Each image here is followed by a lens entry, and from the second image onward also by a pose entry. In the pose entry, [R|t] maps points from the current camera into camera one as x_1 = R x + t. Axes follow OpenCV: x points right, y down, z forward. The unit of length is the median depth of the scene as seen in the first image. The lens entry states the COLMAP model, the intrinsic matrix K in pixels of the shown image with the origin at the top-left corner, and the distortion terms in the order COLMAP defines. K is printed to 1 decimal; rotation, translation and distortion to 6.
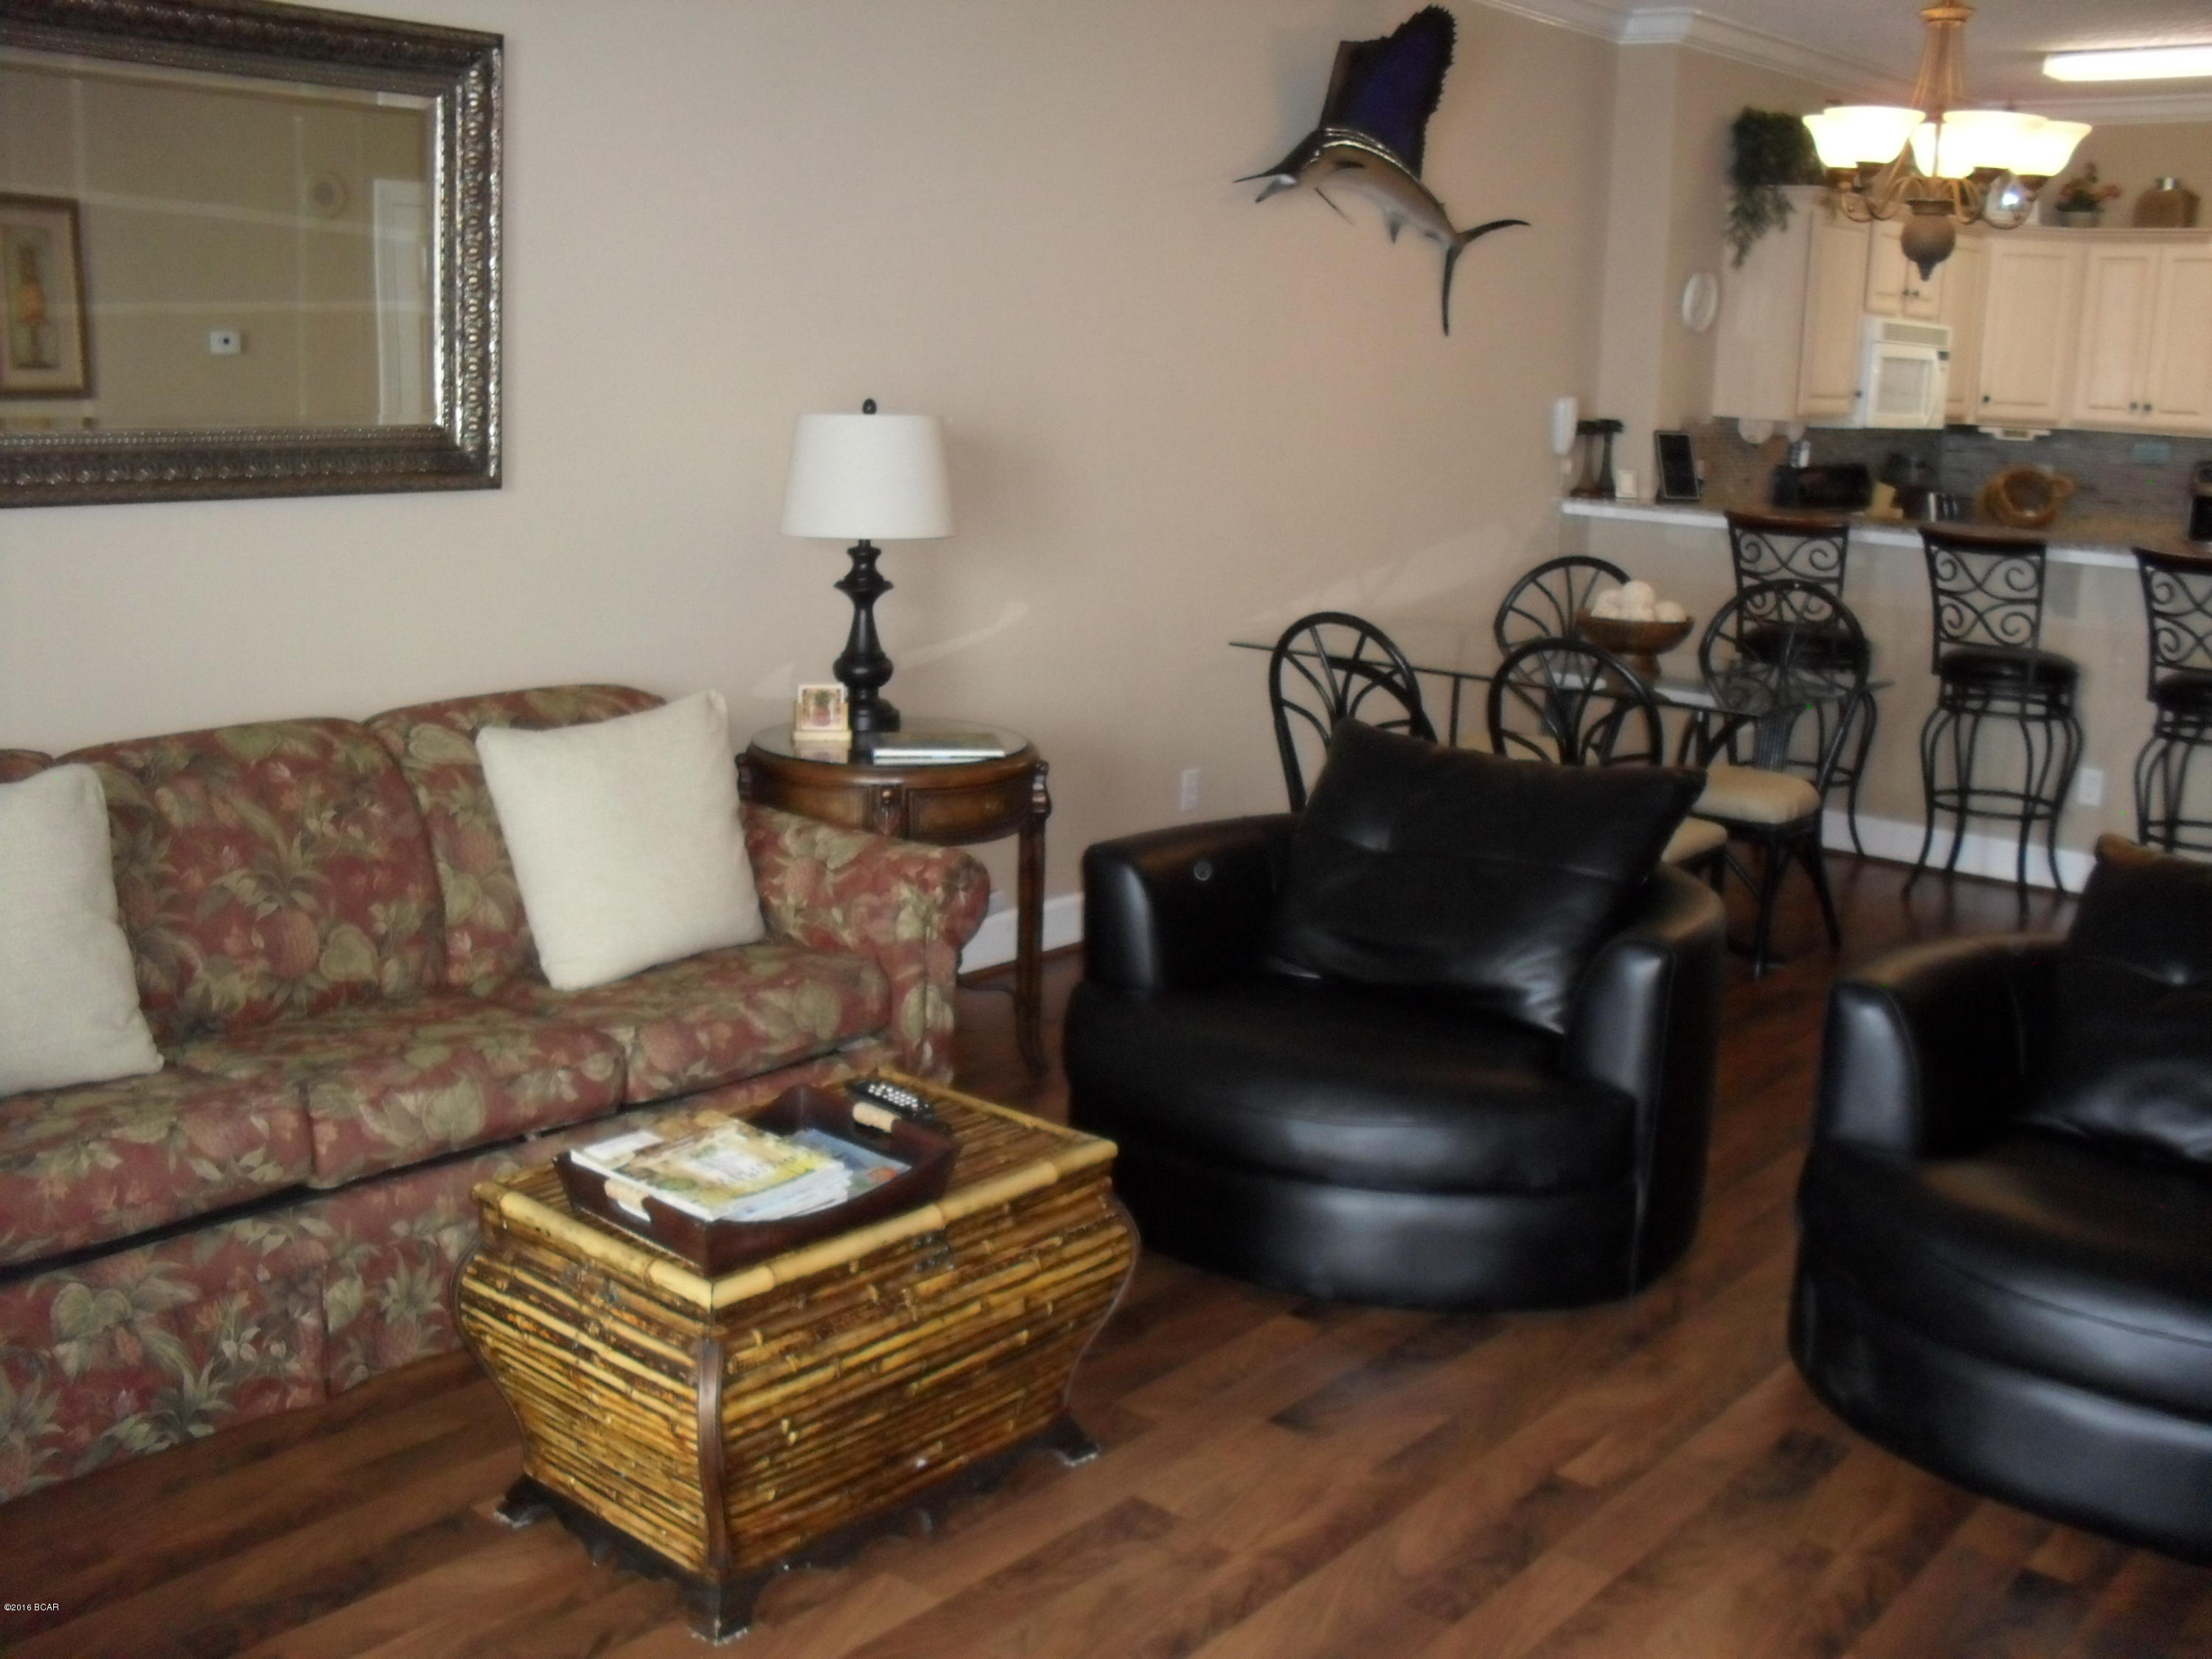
lens RADIAL K [[2268.7, 0, 1087.2], [0, 2268.7, 837.4], [0, 0, 1]] dist [-0.237284, 0.308061]
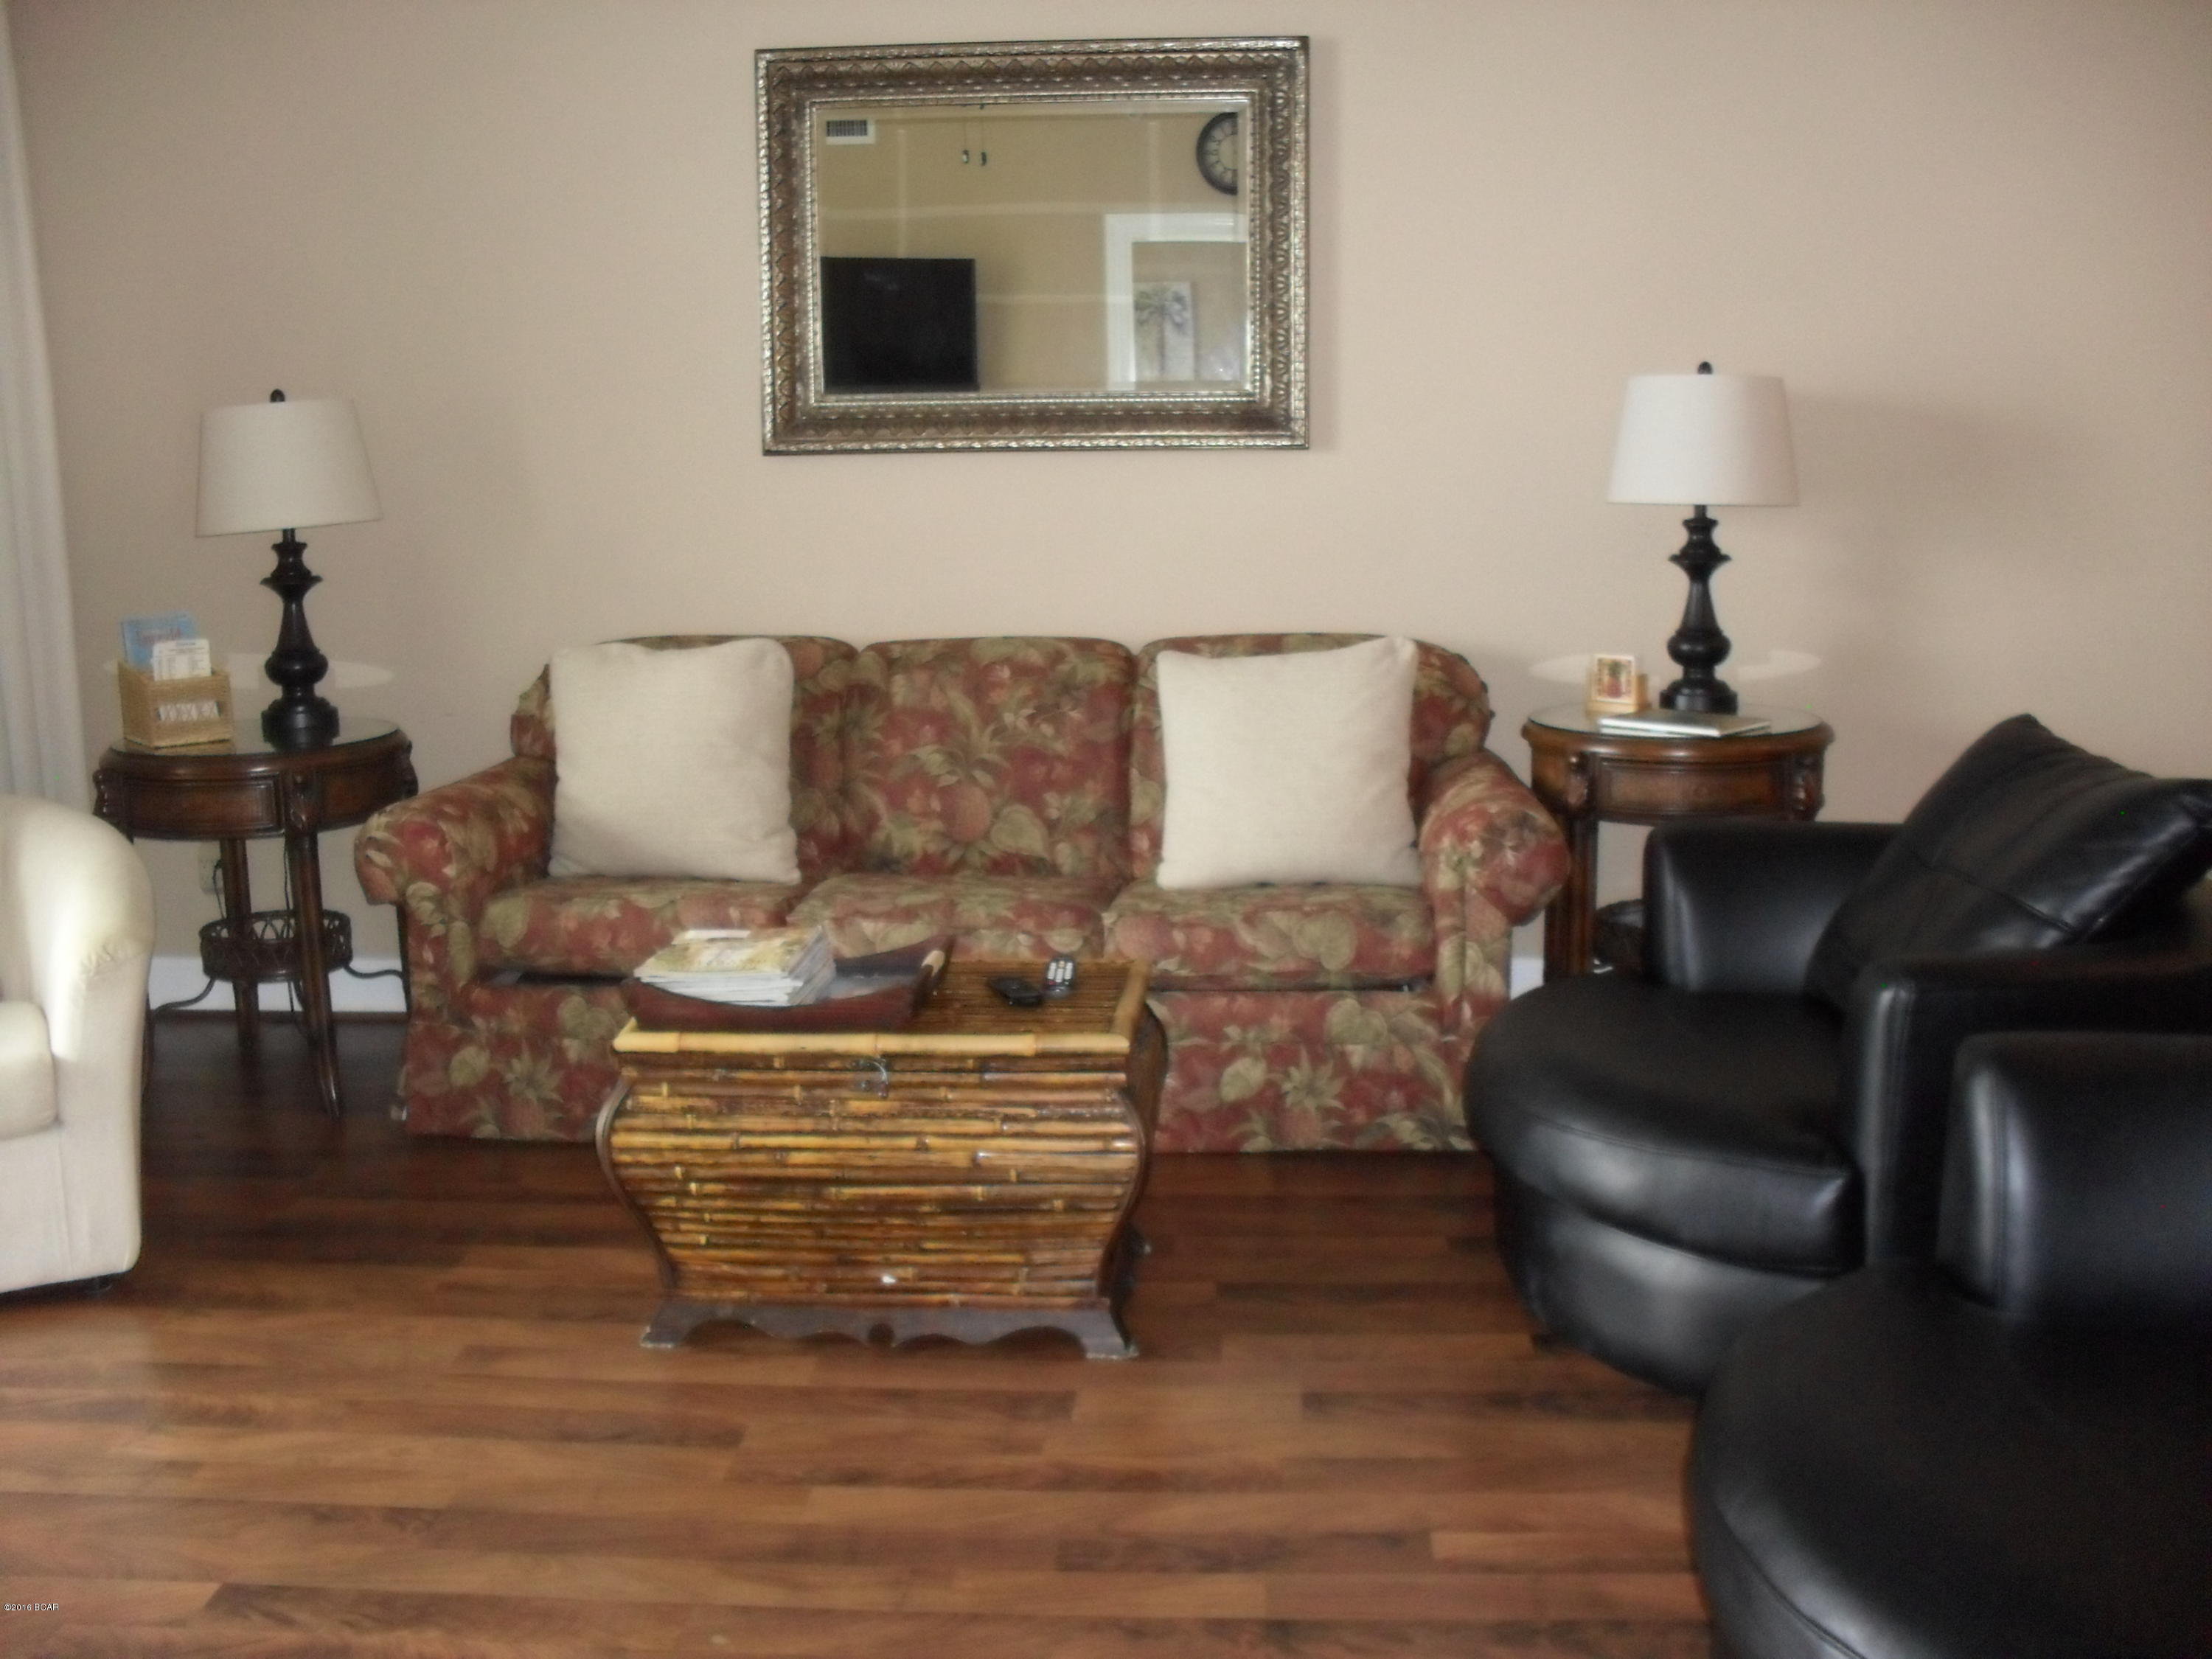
lens RADIAL K [[2268.7, 0, 1087.2], [0, 2268.7, 837.4], [0, 0, 1]] dist [-0.237284, 0.308061]
pose [[0.593304, 0.105881, -0.797984, 0.674340], [-0.136492, 0.990190, 0.029902, 0.016095], [0.793322, 0.091178, 0.601936, 0.318202]]
